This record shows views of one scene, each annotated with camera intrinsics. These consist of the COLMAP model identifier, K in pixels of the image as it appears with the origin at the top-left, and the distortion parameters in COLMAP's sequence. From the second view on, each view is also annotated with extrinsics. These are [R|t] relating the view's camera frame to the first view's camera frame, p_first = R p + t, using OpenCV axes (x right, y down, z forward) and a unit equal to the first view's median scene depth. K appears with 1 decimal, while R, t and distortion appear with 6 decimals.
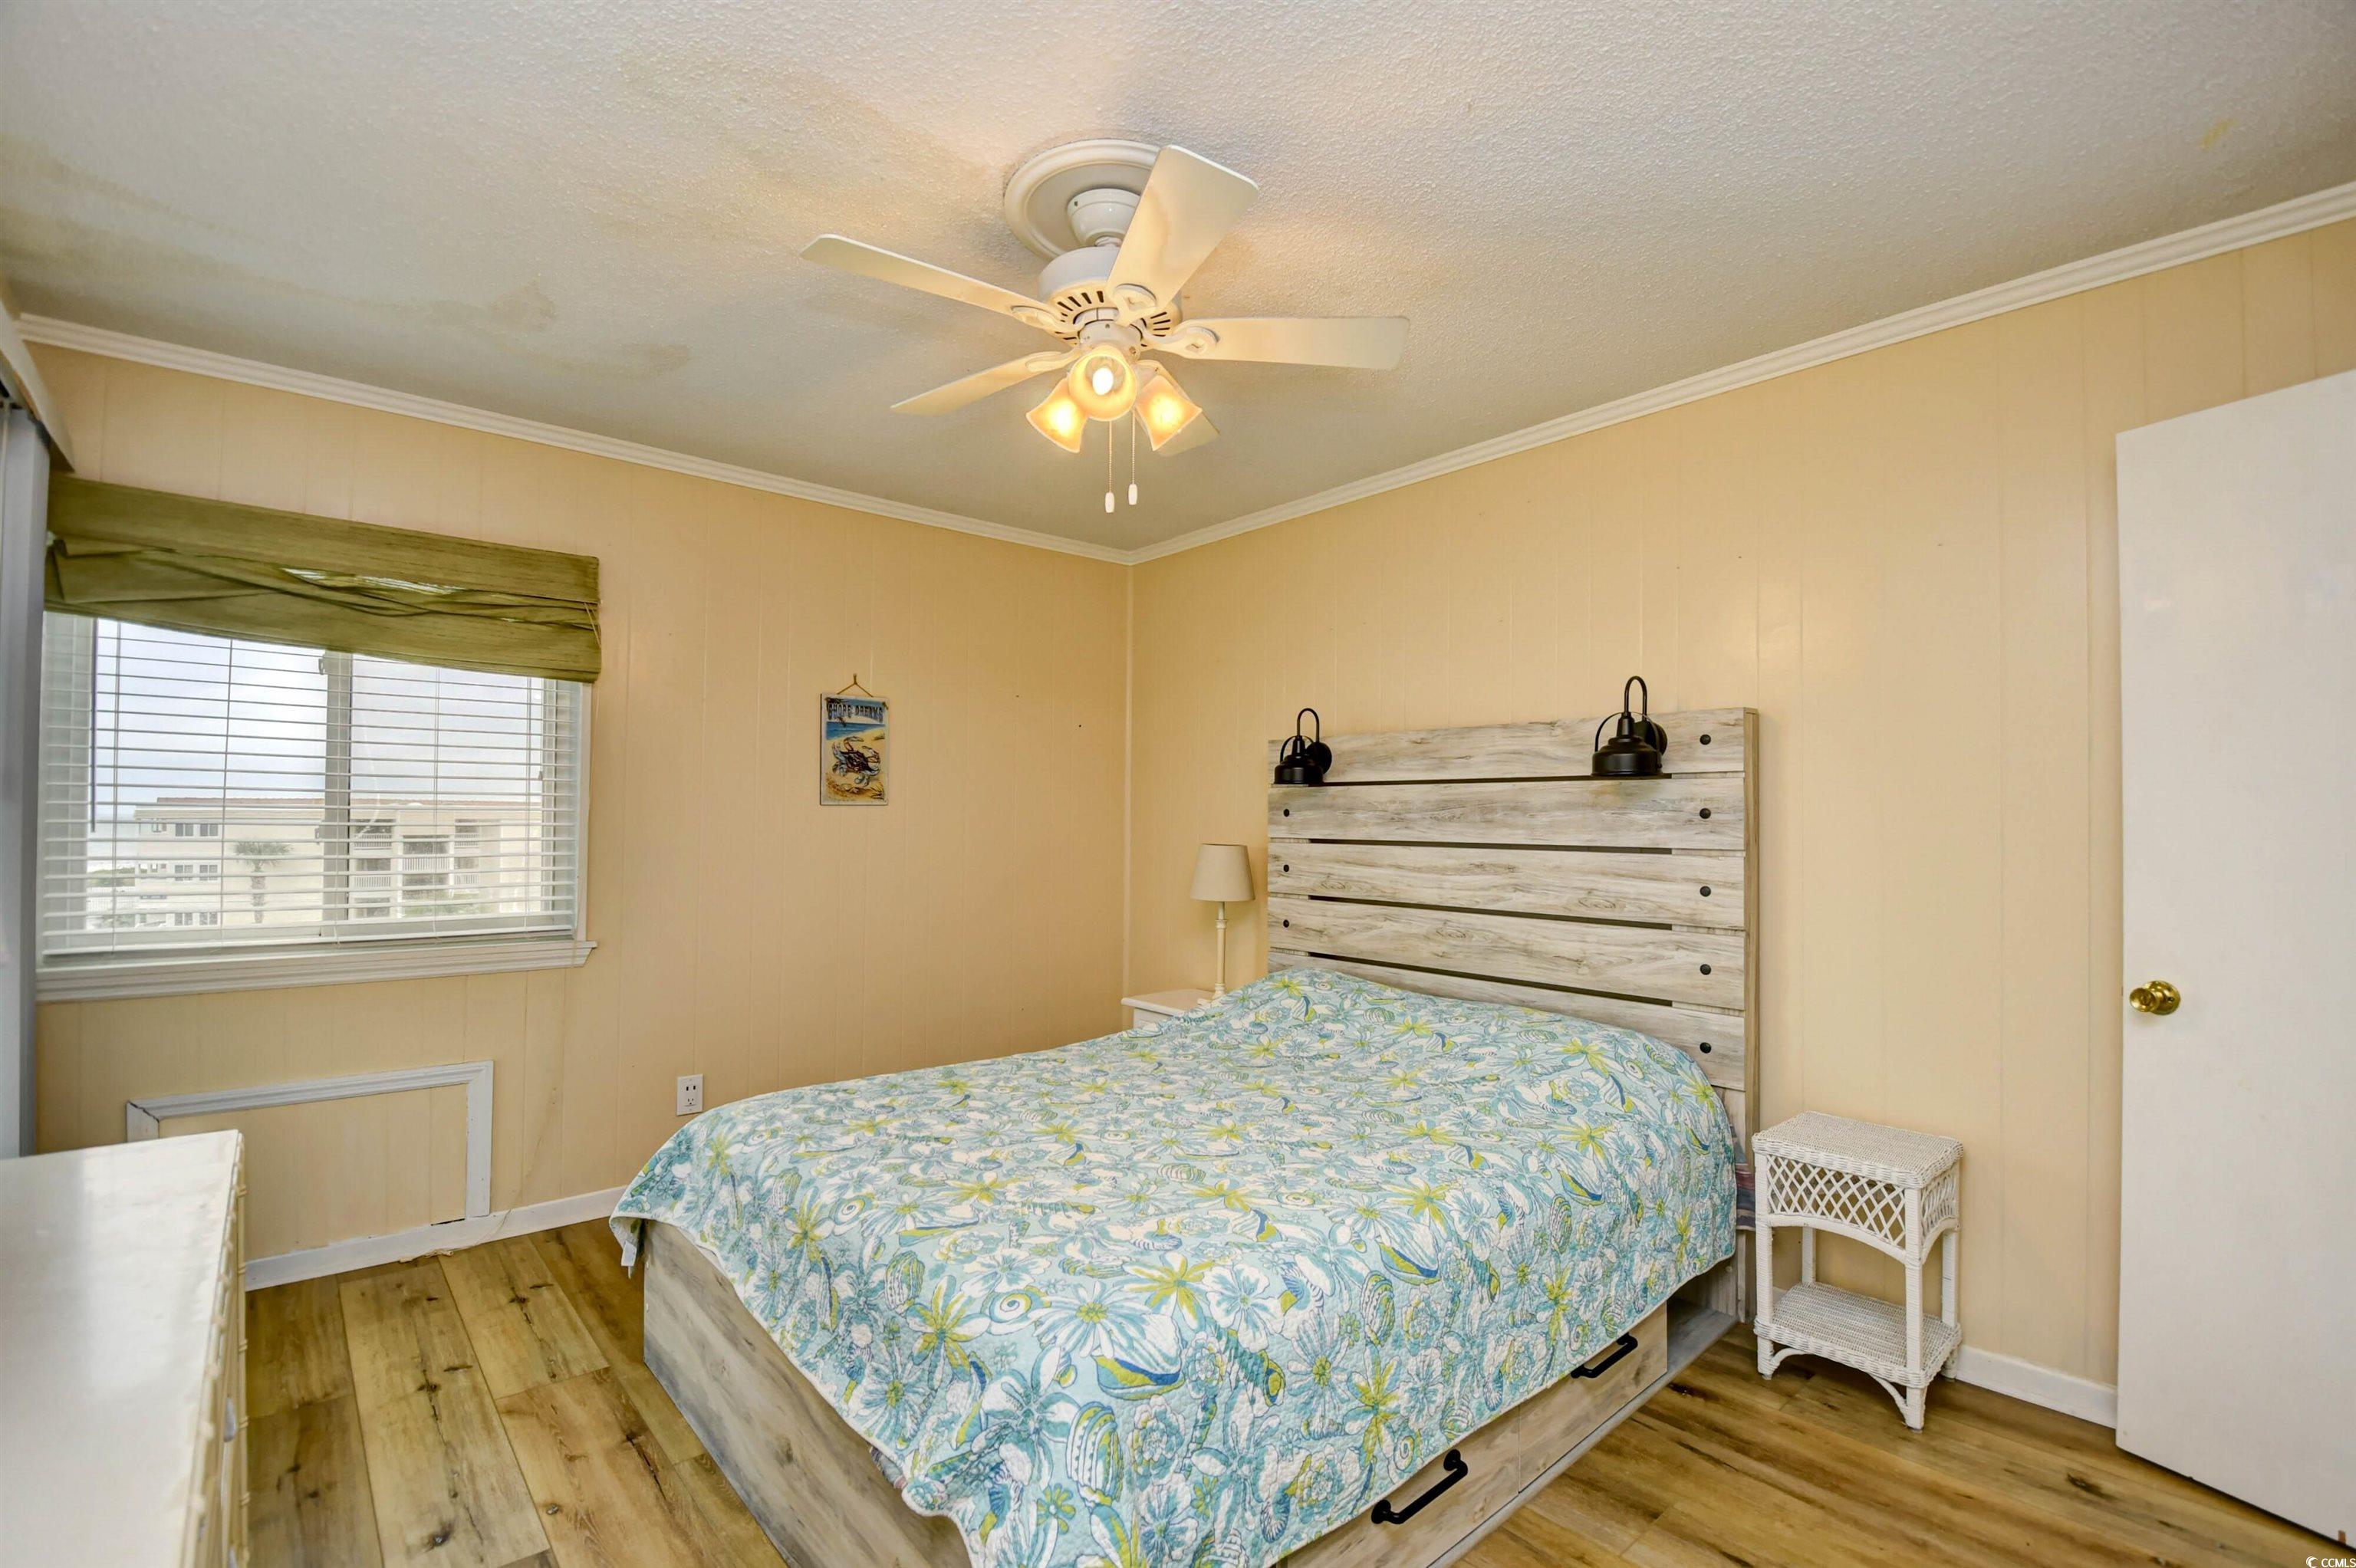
lens RADIAL K [[1033.5, 0, 1184.3], [0, 1033.5, 790.9], [0, 0, 1]] dist [0.002645, -0.014464]
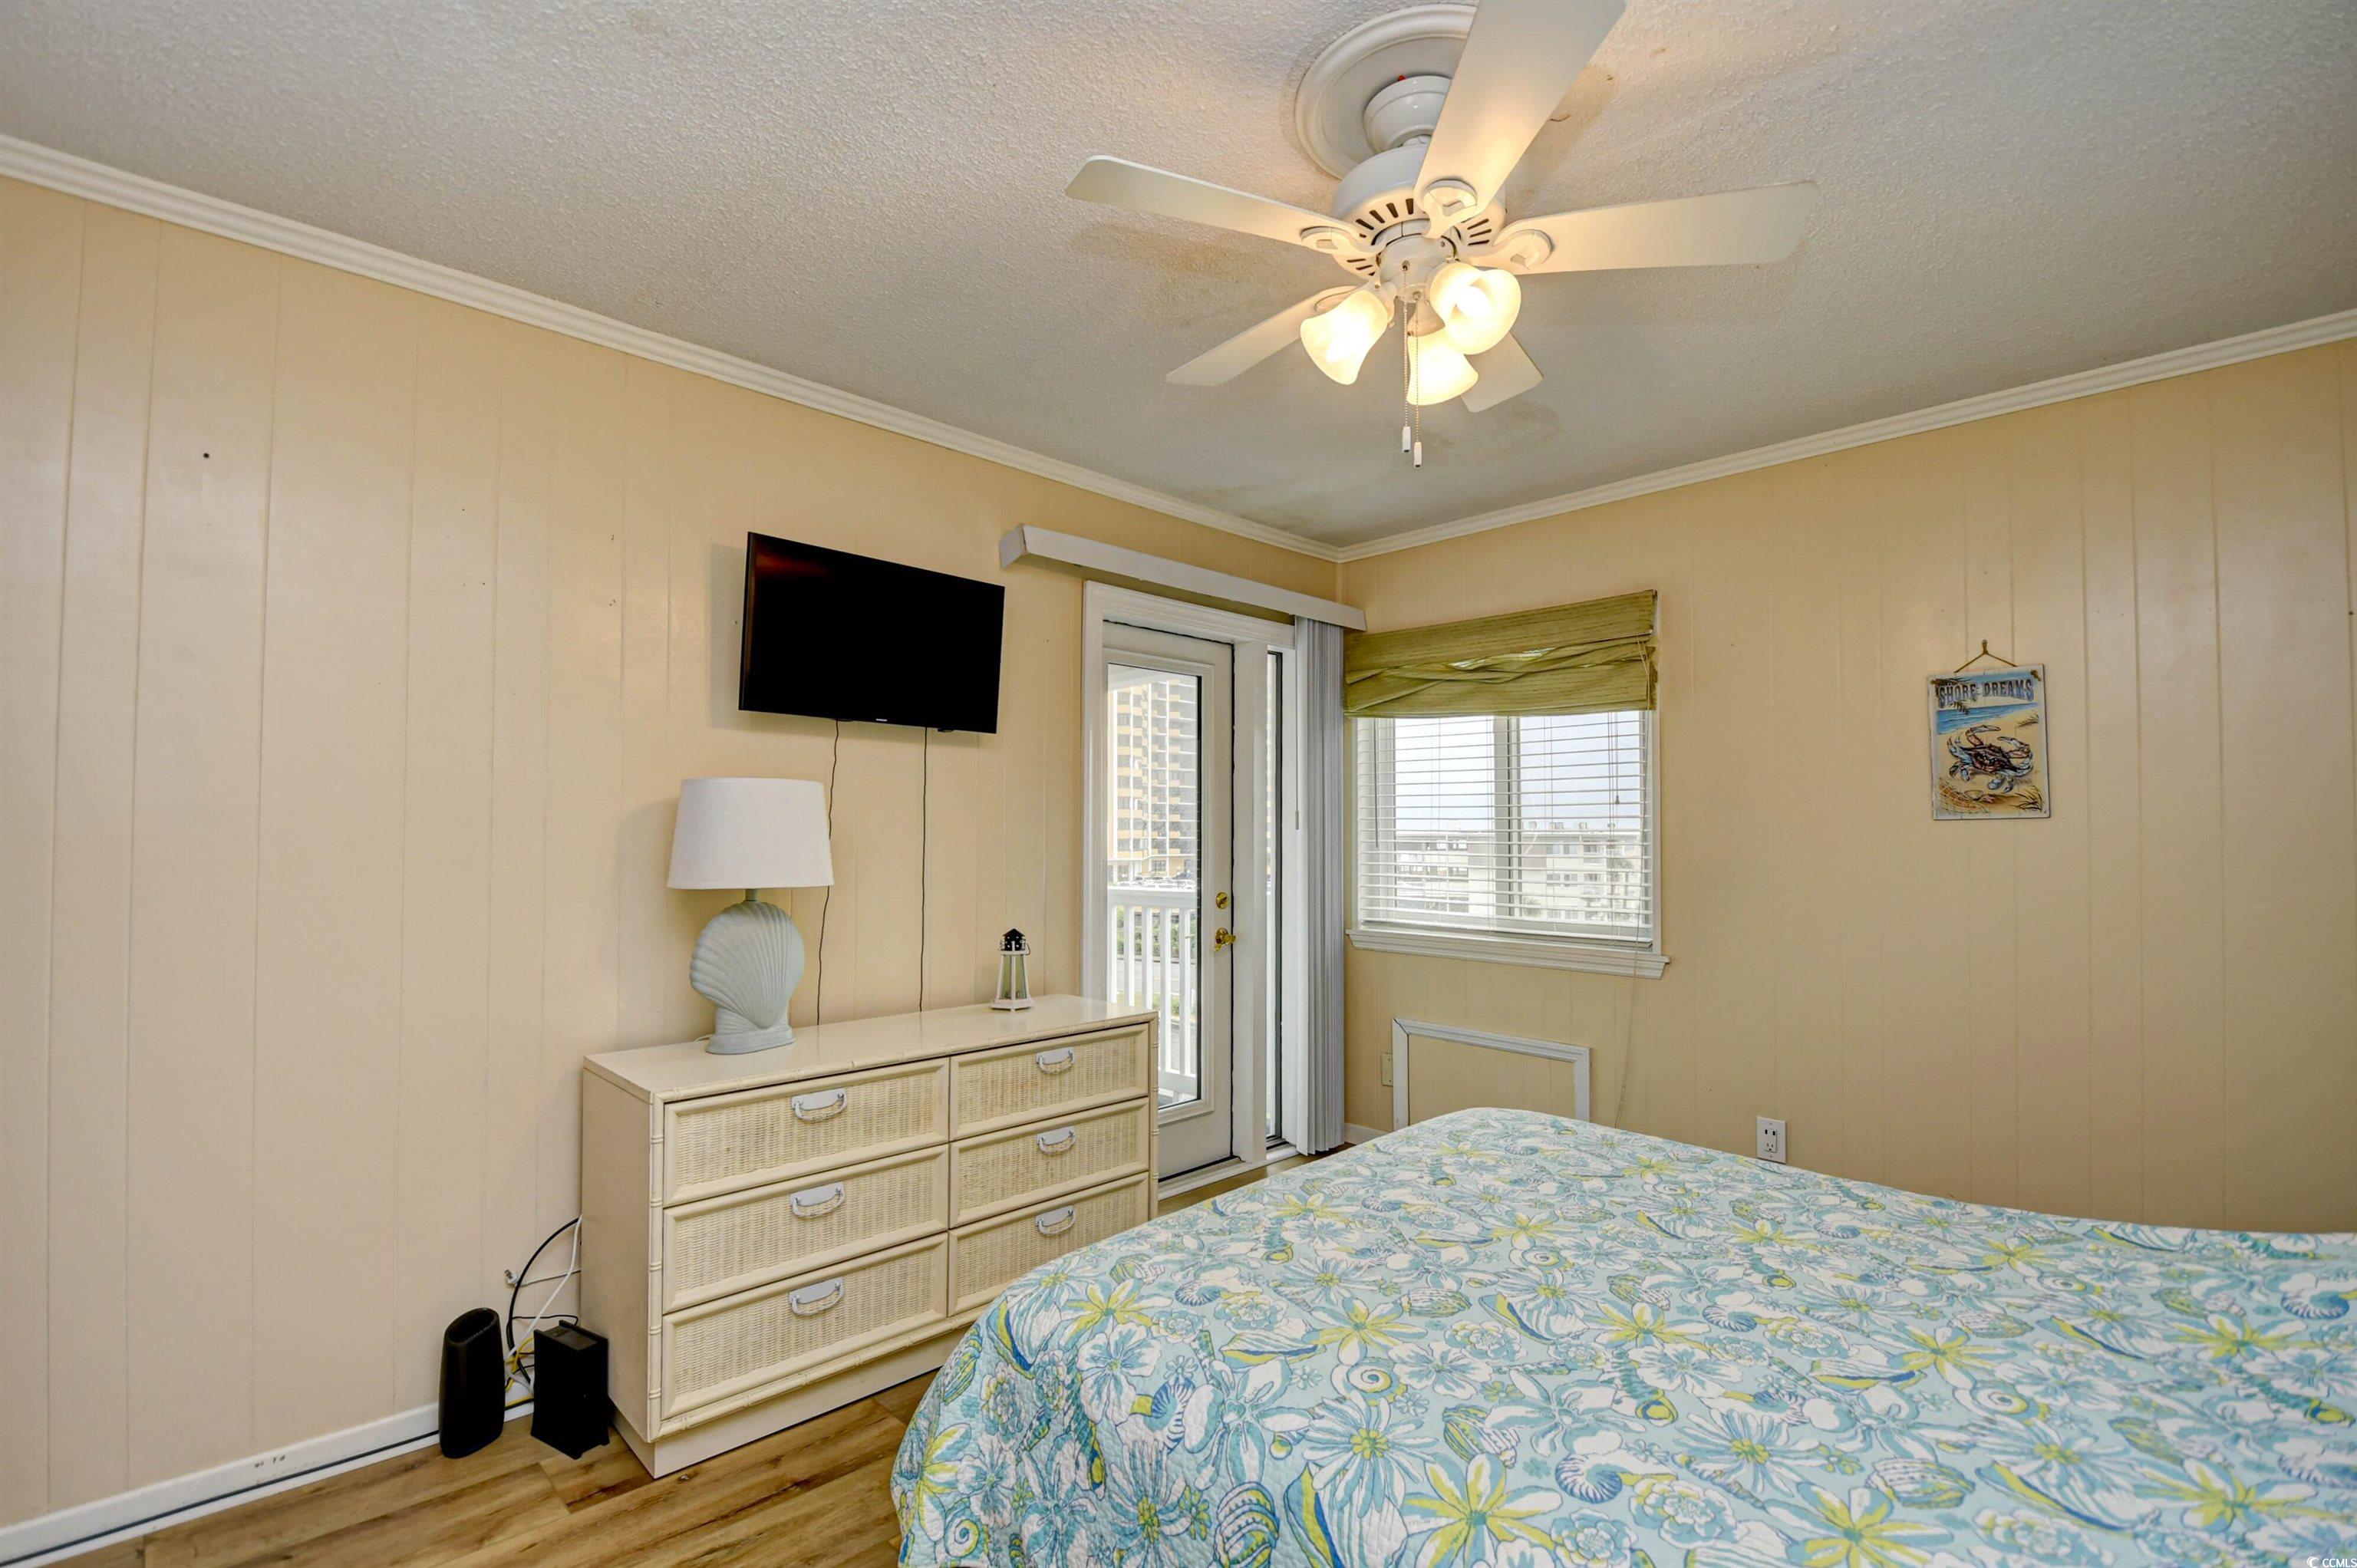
lens RADIAL K [[1034.0, 0, 1180.4], [0, 1034.0, 789.4], [0, 0, 1]] dist [0.002645, -0.014464]
pose [[0.057746, -0.051405, -0.997007, 0.381413], [0.027460, 0.998377, -0.049885, 0.014002], [0.997954, -0.024498, 0.059064, 0.392219]]
